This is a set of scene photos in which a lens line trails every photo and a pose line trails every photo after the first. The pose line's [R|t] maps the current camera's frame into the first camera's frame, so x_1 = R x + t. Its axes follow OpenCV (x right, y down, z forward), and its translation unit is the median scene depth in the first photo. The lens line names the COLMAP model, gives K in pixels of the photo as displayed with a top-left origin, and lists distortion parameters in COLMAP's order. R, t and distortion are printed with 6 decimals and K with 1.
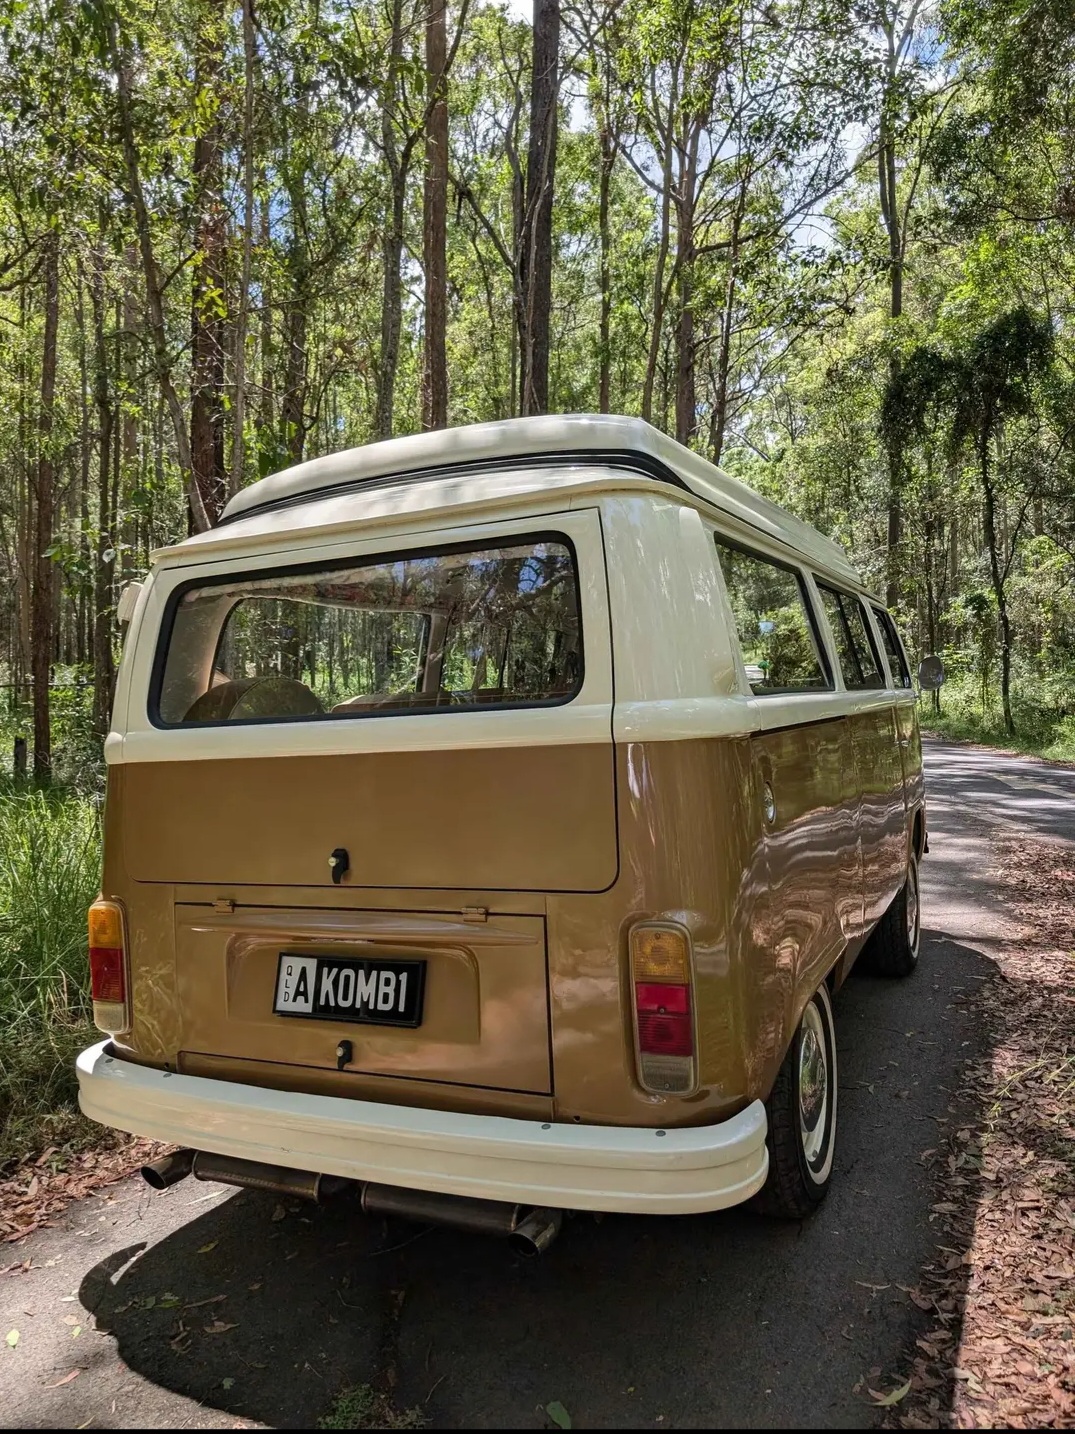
lens RADIAL K [[1046.5, 0, 537.5], [0, 1046.5, 717.0], [0, 0, 1]] dist [-0.022264, -0.000861]
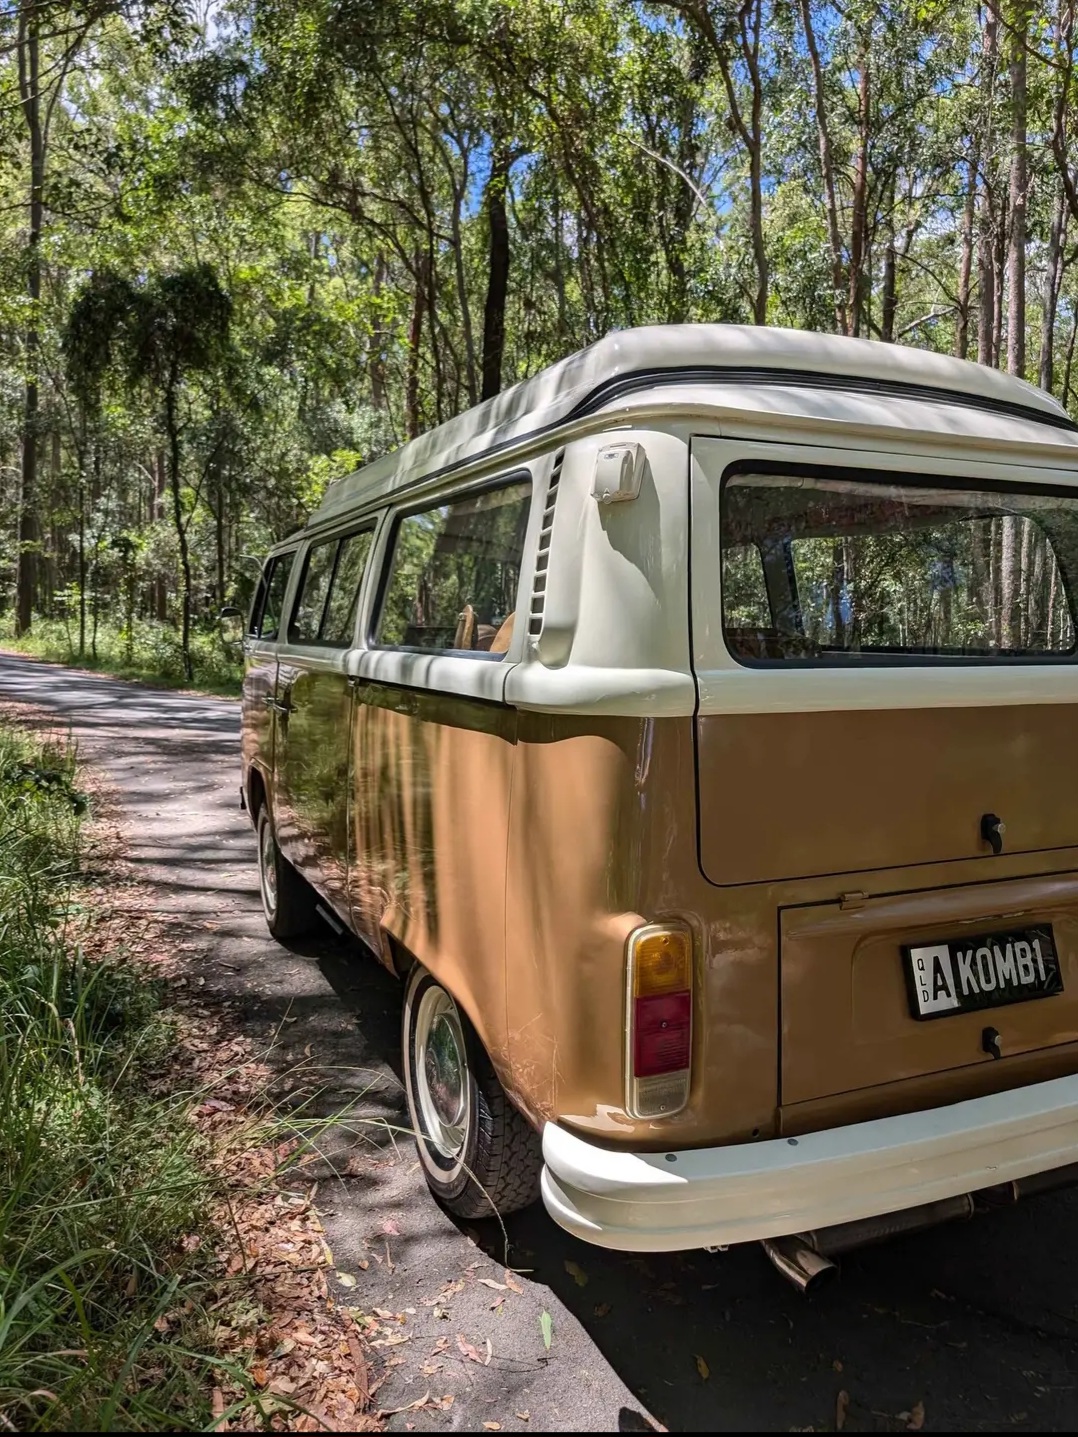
lens RADIAL K [[1048.7, 0, 539.0], [0, 1048.7, 718.5], [0, 0, 1]] dist [-0.022264, -0.000861]
pose [[0.655366, 0.001625, 0.755310, -1.064635], [-0.036929, 0.998871, 0.029893, 0.033026], [-0.754408, -0.047484, 0.654686, 0.692299]]
